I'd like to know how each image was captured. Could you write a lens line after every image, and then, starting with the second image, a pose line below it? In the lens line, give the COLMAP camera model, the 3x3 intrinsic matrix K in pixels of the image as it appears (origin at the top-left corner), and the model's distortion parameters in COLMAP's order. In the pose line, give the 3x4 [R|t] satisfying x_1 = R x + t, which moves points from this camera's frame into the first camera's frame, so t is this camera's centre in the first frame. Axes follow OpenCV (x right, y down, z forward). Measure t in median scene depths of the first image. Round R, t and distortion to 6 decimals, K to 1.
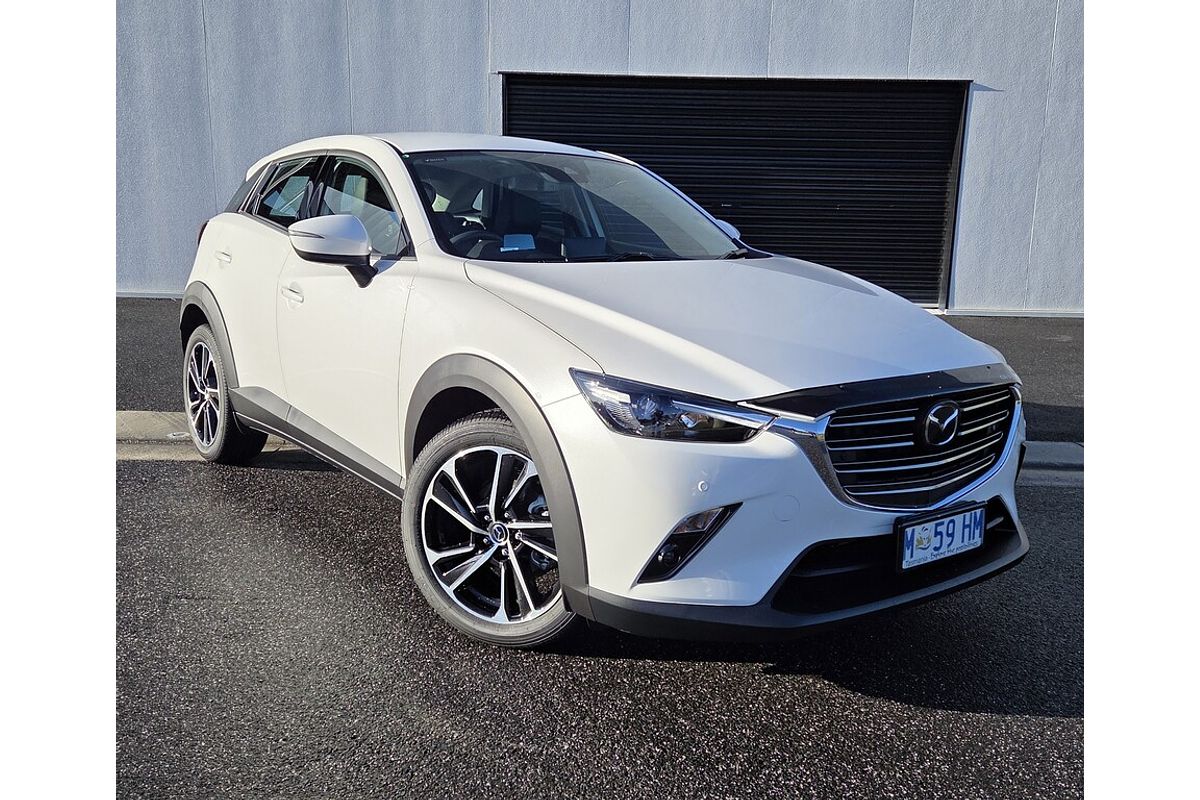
lens RADIAL K [[772.3, 0, 600.0], [0, 772.3, 400.8], [0, 0, 1]] dist [0.028727, -0.001470]
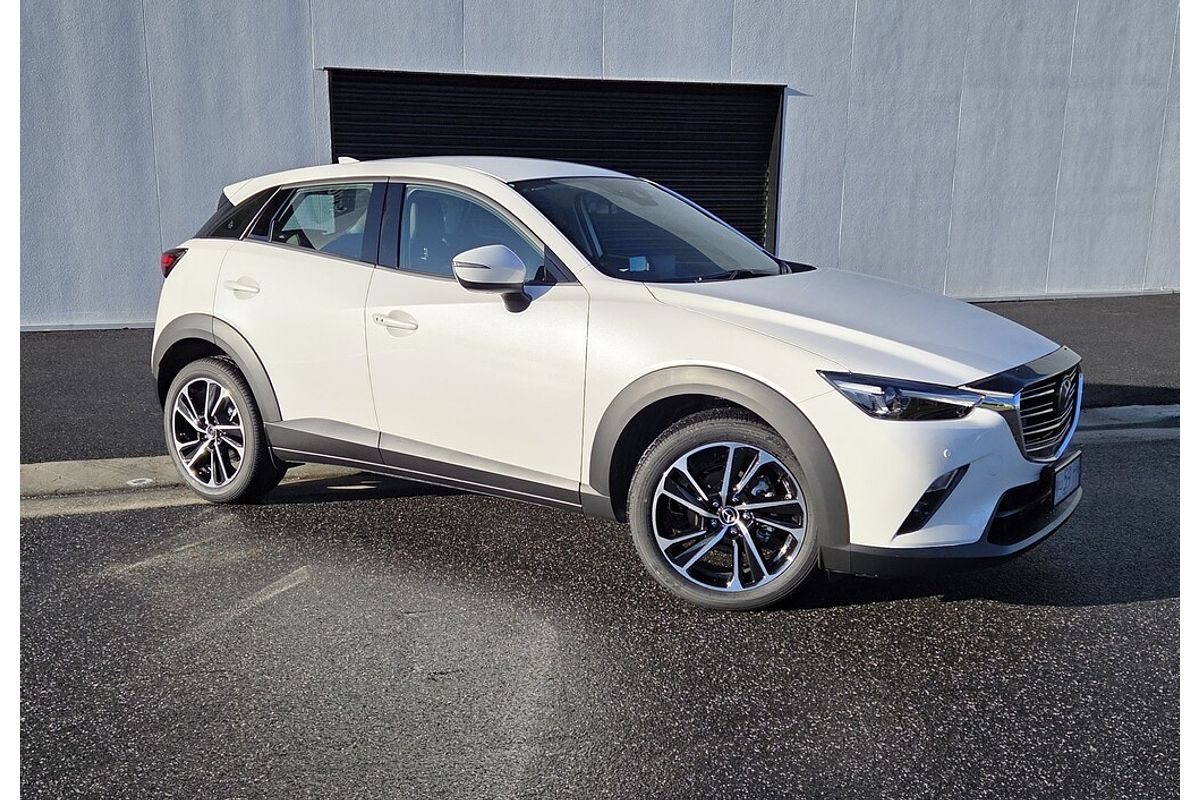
lens RADIAL K [[804.2, 0, 601.0], [0, 804.2, 427.6], [0, 0, 1]] dist [0.028201, 0.000852]
pose [[0.970493, -0.082590, 0.226545, -0.577876], [0.077889, 0.996522, 0.029628, -0.013609], [-0.228204, -0.011108, 0.973550, -0.145057]]
